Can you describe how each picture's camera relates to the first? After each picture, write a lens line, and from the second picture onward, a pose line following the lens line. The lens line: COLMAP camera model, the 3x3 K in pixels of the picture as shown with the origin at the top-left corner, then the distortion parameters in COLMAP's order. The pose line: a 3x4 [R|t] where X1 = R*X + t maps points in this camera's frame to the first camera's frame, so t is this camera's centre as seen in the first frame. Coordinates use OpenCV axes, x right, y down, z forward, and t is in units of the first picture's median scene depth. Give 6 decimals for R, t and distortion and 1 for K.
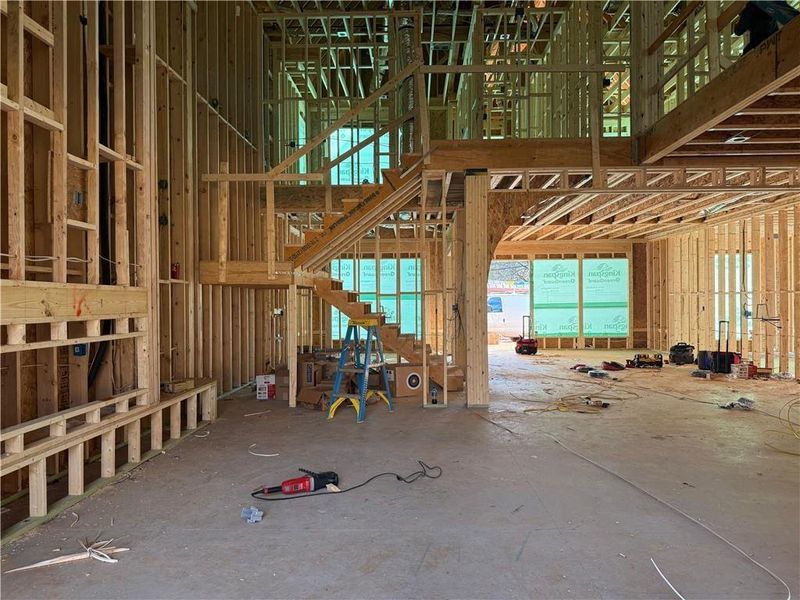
lens RADIAL K [[326.1, 0, 400.0], [0, 326.1, 300.0], [0, 0, 1]] dist [0.001845, 0.000173]
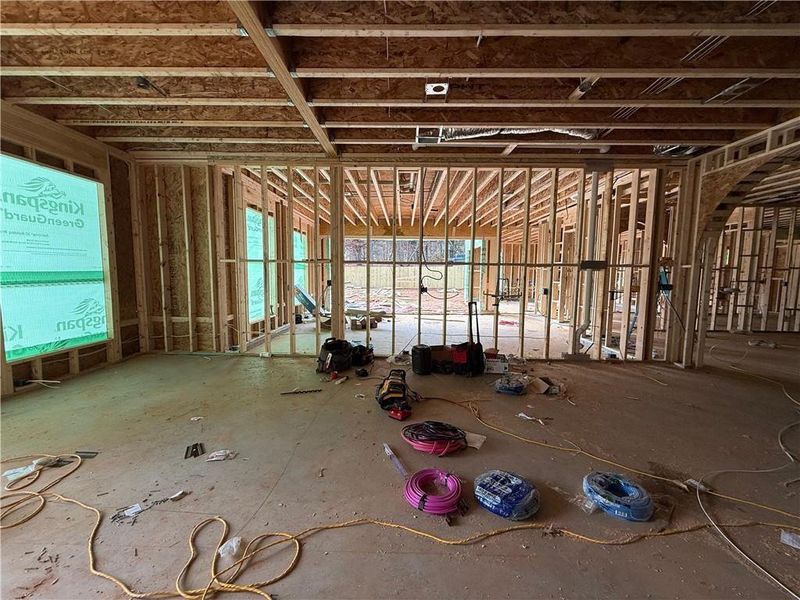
lens RADIAL K [[326.1, 0, 400.0], [0, 326.1, 300.0], [0, 0, 1]] dist [0.001845, 0.000173]
pose [[-0.046544, -0.085764, 0.995228, 0.170154], [-0.012108, 0.996283, 0.085289, 0.002147], [-0.998843, -0.008081, -0.047410, 0.565515]]
